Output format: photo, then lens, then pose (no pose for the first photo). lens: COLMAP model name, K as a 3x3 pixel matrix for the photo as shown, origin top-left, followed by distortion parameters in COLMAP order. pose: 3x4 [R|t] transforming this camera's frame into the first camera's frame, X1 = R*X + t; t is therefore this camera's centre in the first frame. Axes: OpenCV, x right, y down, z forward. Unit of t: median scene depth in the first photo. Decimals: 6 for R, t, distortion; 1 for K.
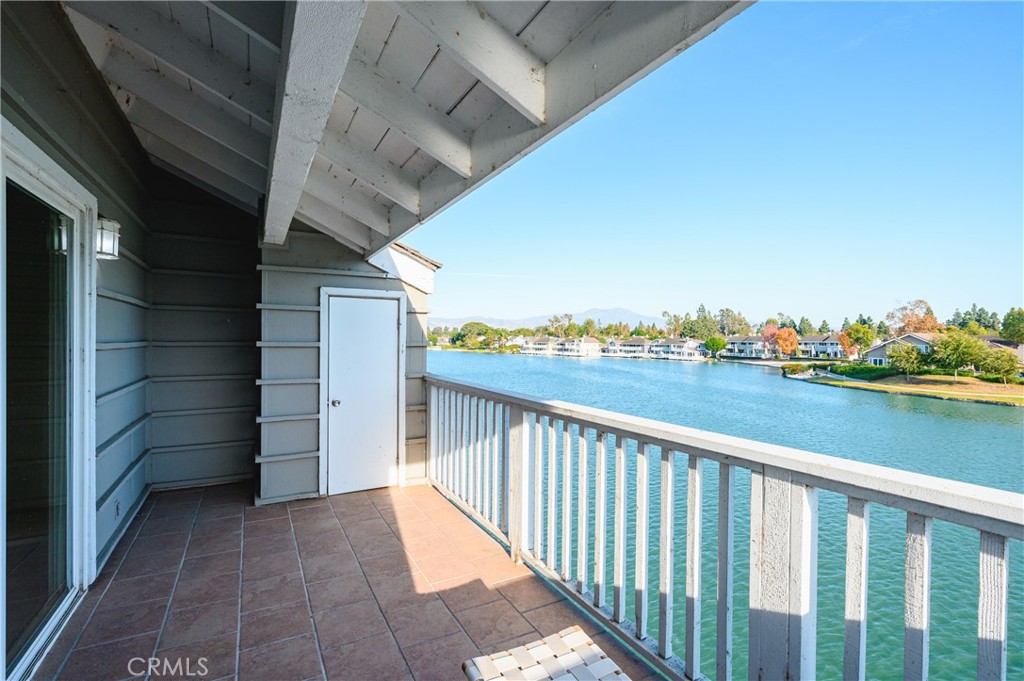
lens RADIAL K [[451.3, 0, 511.6], [0, 451.3, 343.6], [0, 0, 1]] dist [0.000951, -0.000377]
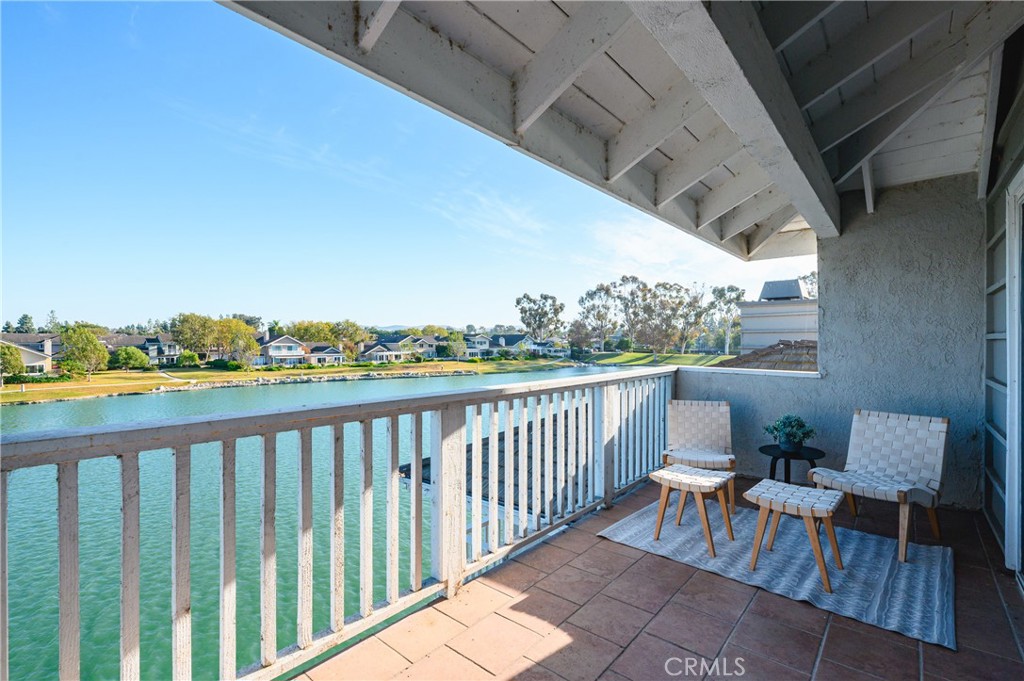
lens RADIAL K [[451.3, 0, 512.4], [0, 451.3, 345.3], [0, 0, 1]] dist [0.000951, -0.000377]
pose [[-0.334464, -0.012132, 0.942331, -0.912295], [0.005453, 0.999875, 0.014808, 0.022604], [-0.942393, 0.010092, -0.334356, 1.352512]]
